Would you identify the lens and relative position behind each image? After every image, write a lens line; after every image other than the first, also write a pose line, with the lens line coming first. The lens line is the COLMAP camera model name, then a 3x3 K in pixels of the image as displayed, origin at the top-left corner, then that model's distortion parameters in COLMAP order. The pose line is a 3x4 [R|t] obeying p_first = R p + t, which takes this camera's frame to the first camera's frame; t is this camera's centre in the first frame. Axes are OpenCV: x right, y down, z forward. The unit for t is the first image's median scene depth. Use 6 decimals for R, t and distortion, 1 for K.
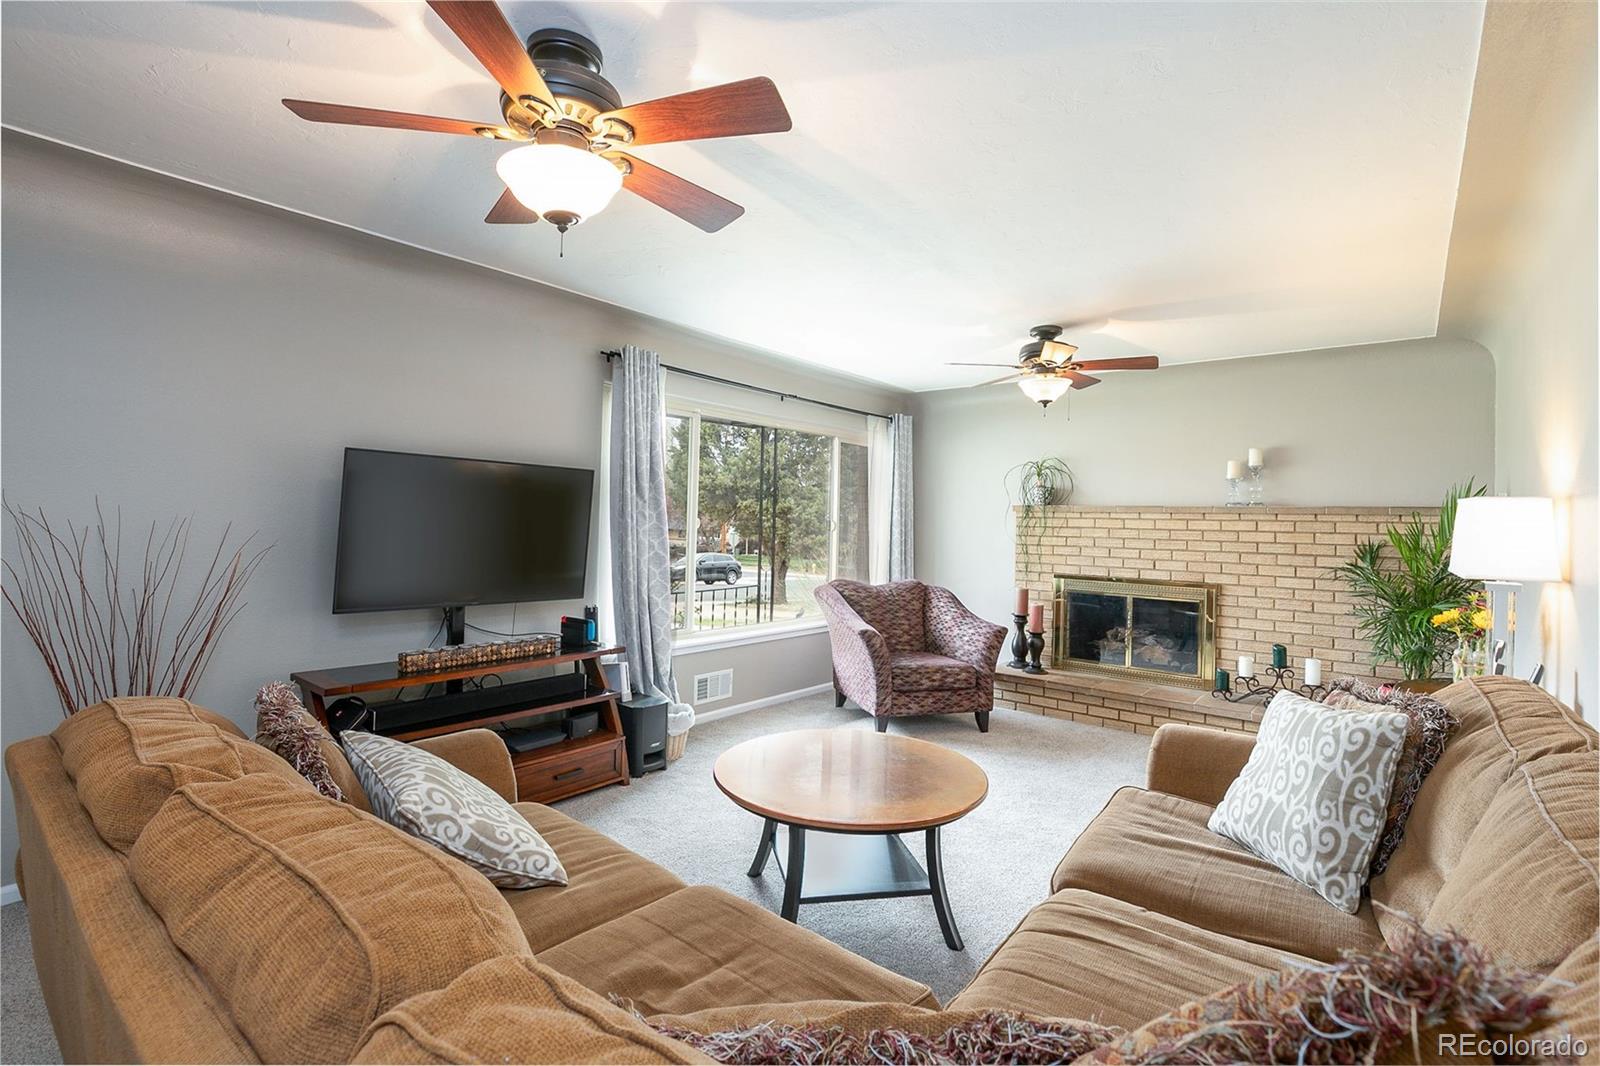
lens RADIAL K [[743.1, 0, 814.4], [0, 743.1, 523.2], [0, 0, 1]] dist [-0.013411, -0.000339]
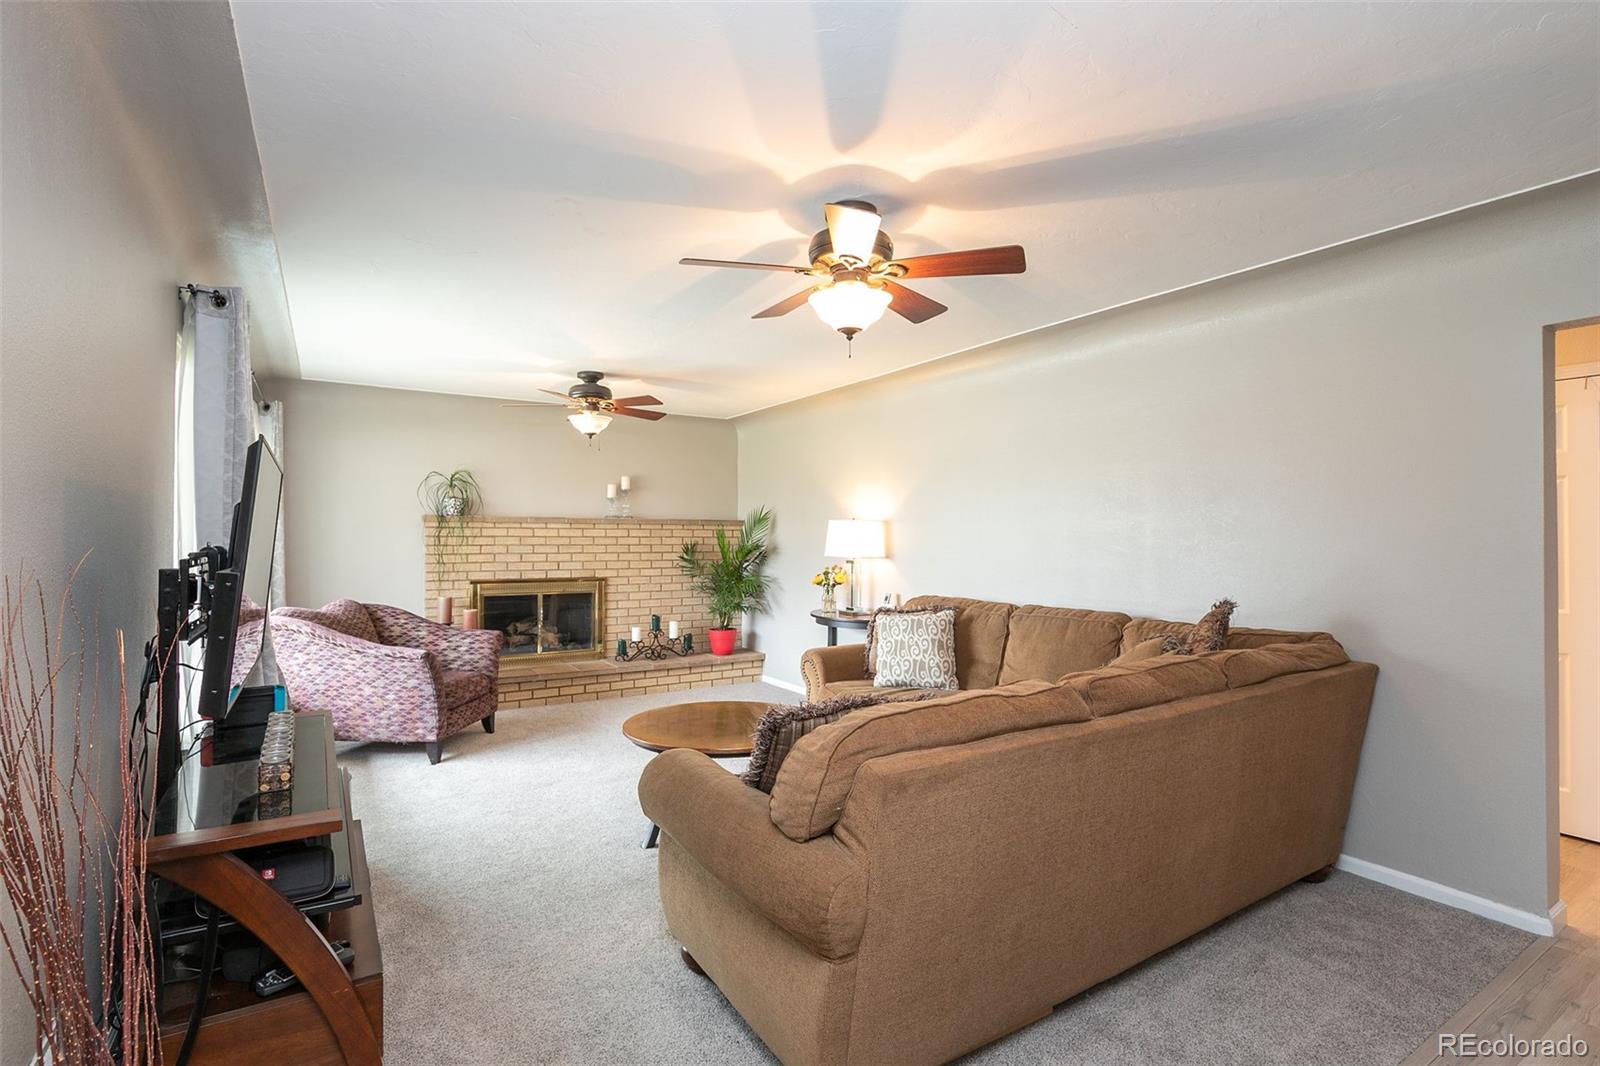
lens RADIAL K [[770.7, 0, 816.3], [0, 770.7, 545.4], [0, 0, 1]] dist [0.002138, 0.000107]
pose [[0.304099, -0.032976, 0.952070, -0.683346], [0.003679, 0.999434, 0.033441, -0.020240], [-0.952633, -0.006667, 0.304048, 0.233828]]
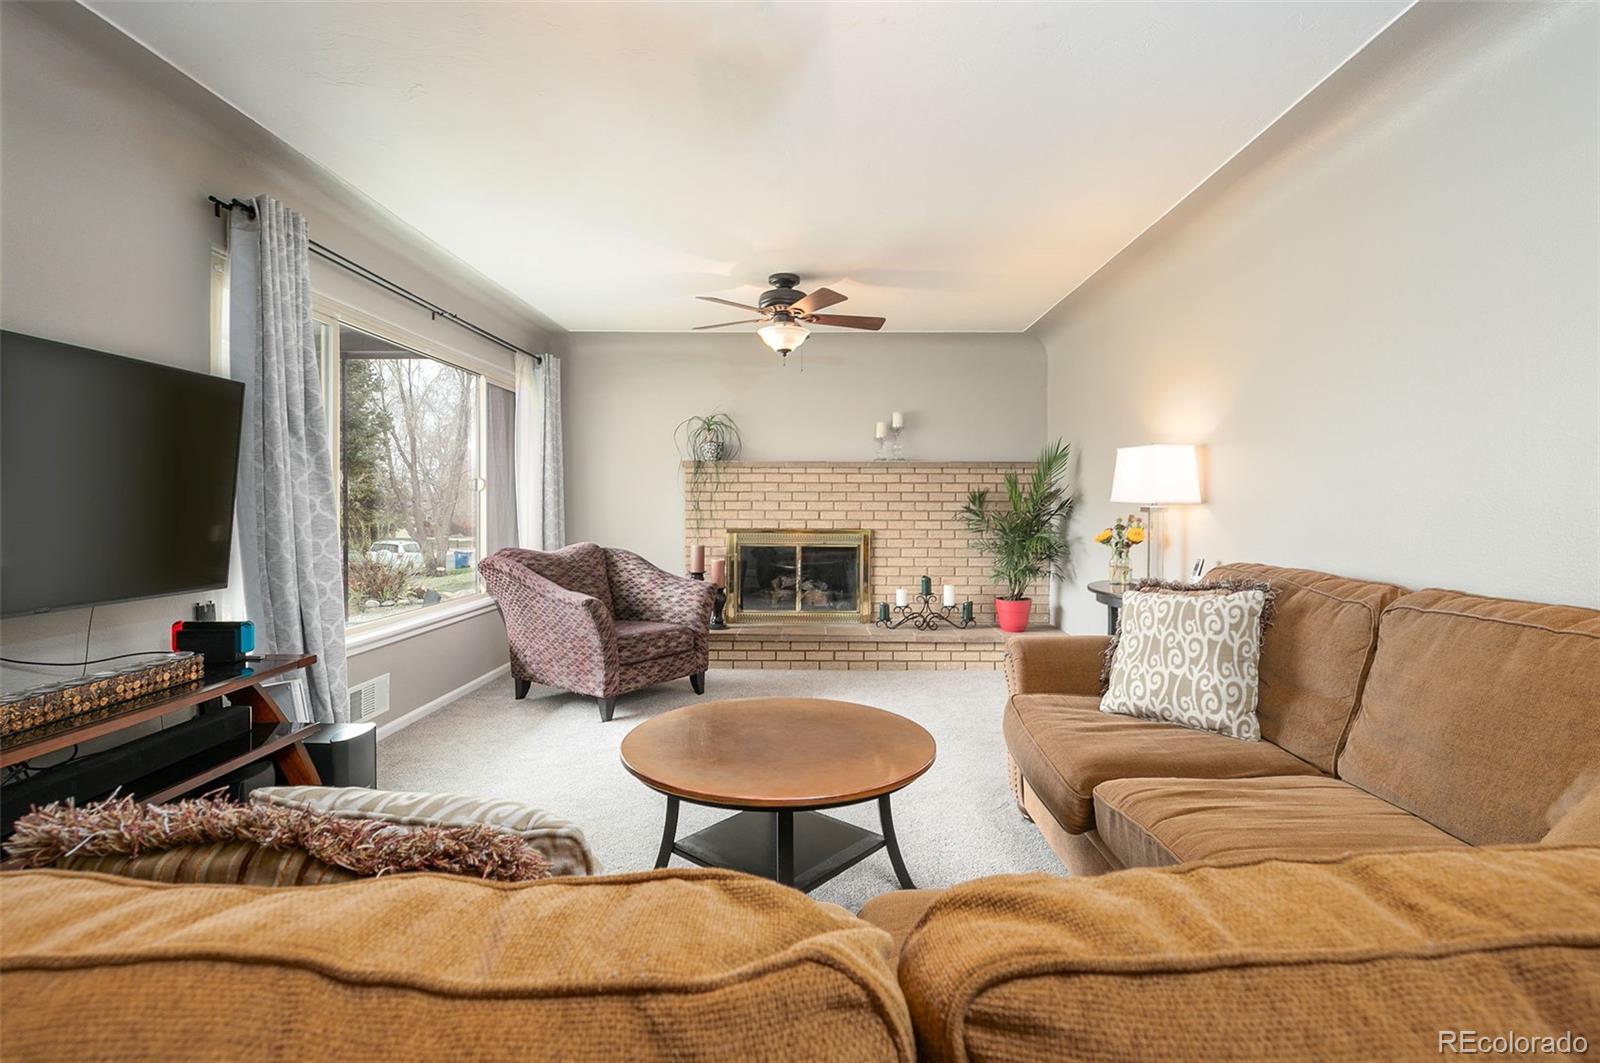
lens RADIAL K [[743.1, 0, 820.7], [0, 743.1, 523.1], [0, 0, 1]] dist [-0.013411, -0.000339]
pose [[0.775396, -0.039788, 0.630221, -0.254277], [0.016264, 0.998940, 0.043055, 0.022518], [-0.631266, -0.023135, 0.775221, 0.165650]]
